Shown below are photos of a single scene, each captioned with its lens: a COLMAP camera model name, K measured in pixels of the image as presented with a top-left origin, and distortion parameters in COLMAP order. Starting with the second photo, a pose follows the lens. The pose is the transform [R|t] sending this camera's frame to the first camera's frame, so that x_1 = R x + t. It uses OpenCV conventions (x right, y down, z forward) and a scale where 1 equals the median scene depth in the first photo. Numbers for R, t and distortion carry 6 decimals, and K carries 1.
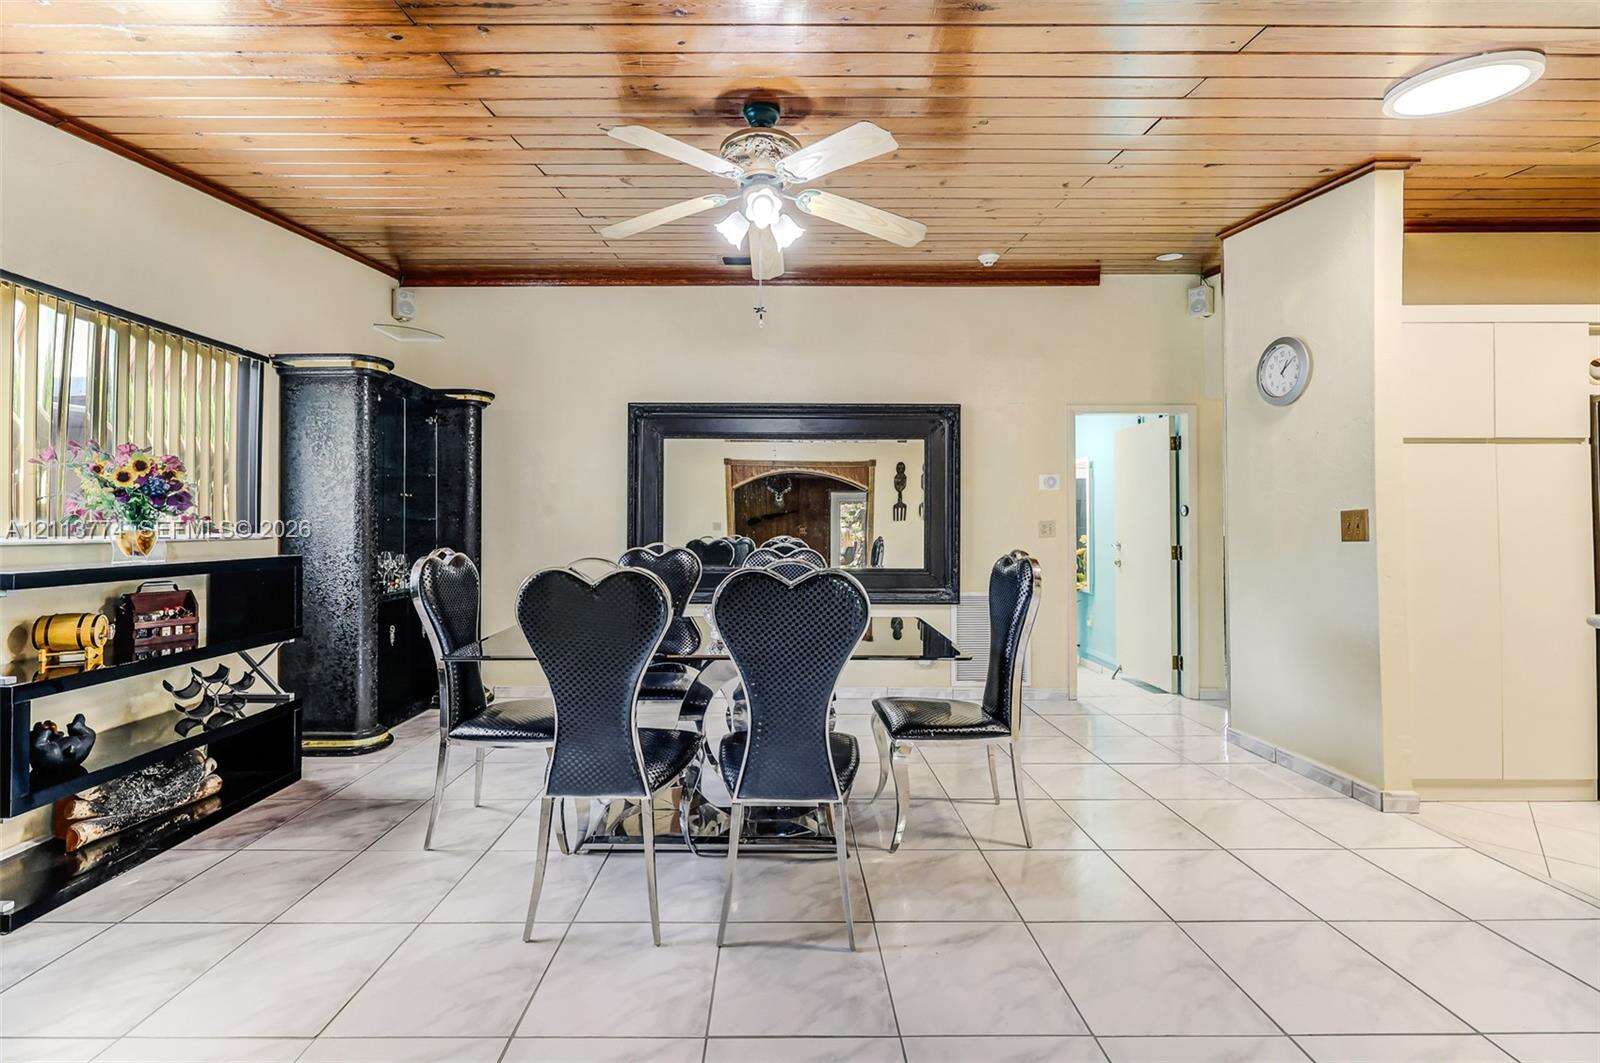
lens RADIAL K [[675.7, 0, 787.5], [0, 675.7, 522.5], [0, 0, 1]] dist [-0.003198, 0.000214]
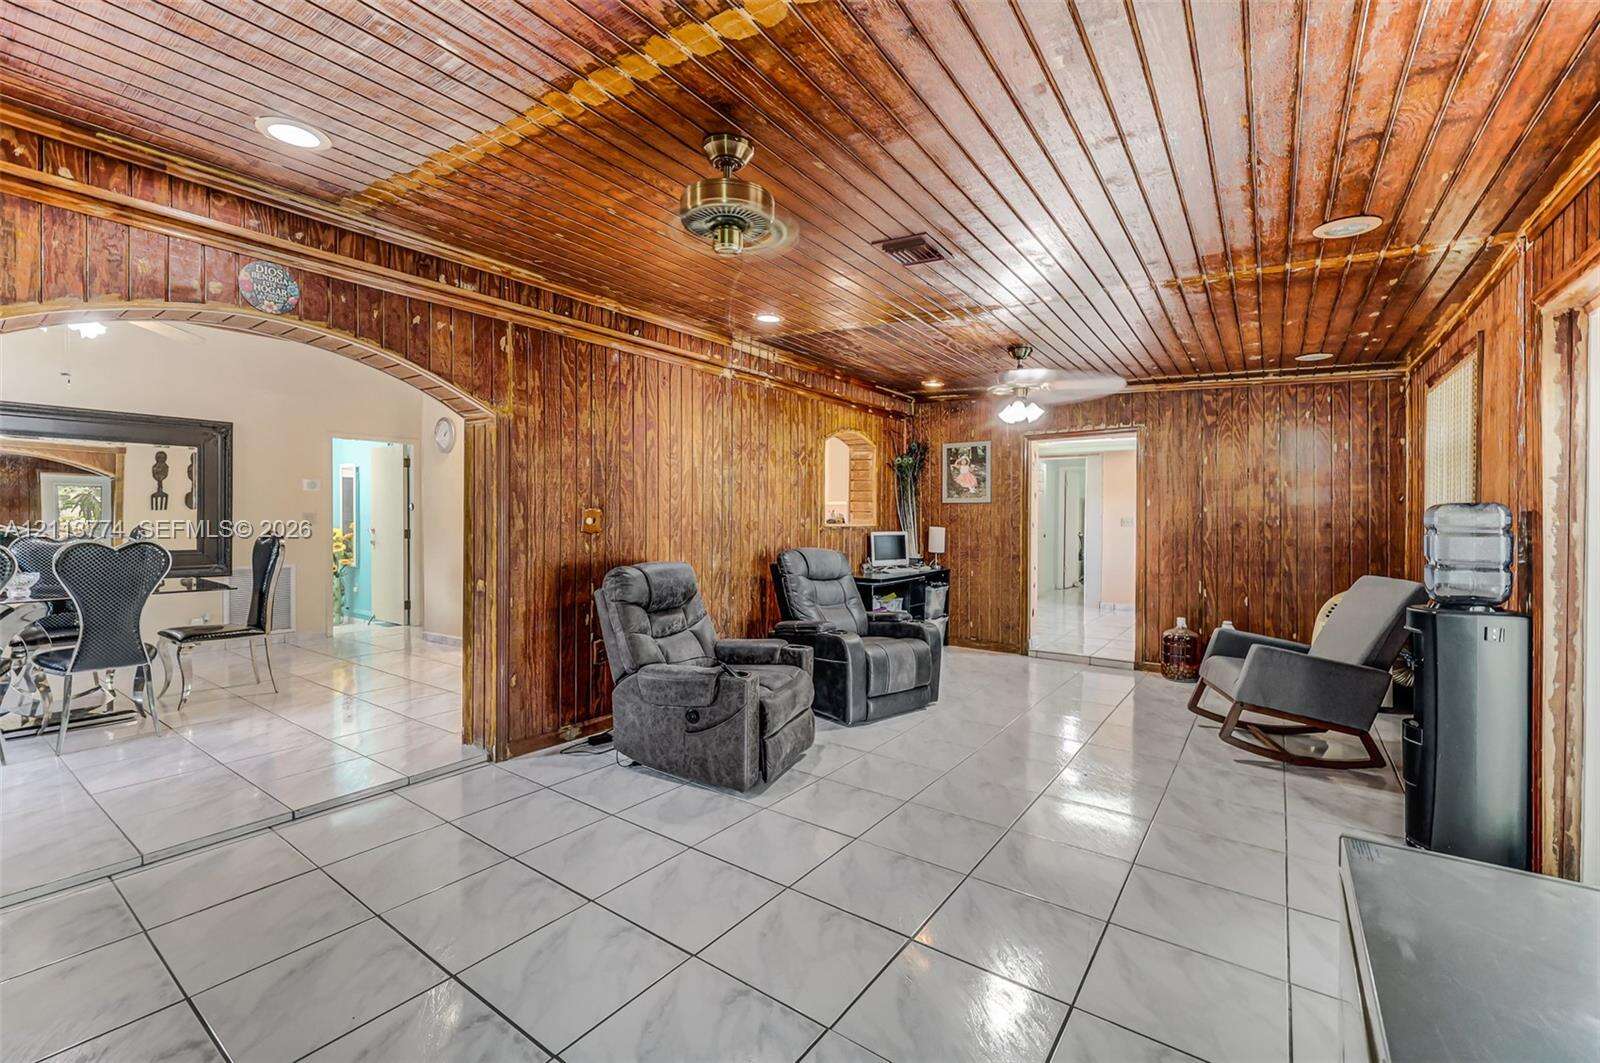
lens RADIAL K [[675.7, 0, 791.6], [0, 675.7, 516.0], [0, 0, 1]] dist [-0.003198, 0.000214]
pose [[0.585981, 0.005903, 0.810303, -0.158627], [-0.013957, 0.999899, 0.002809, -0.012418], [-0.810205, -0.012955, 0.586004, -0.615651]]
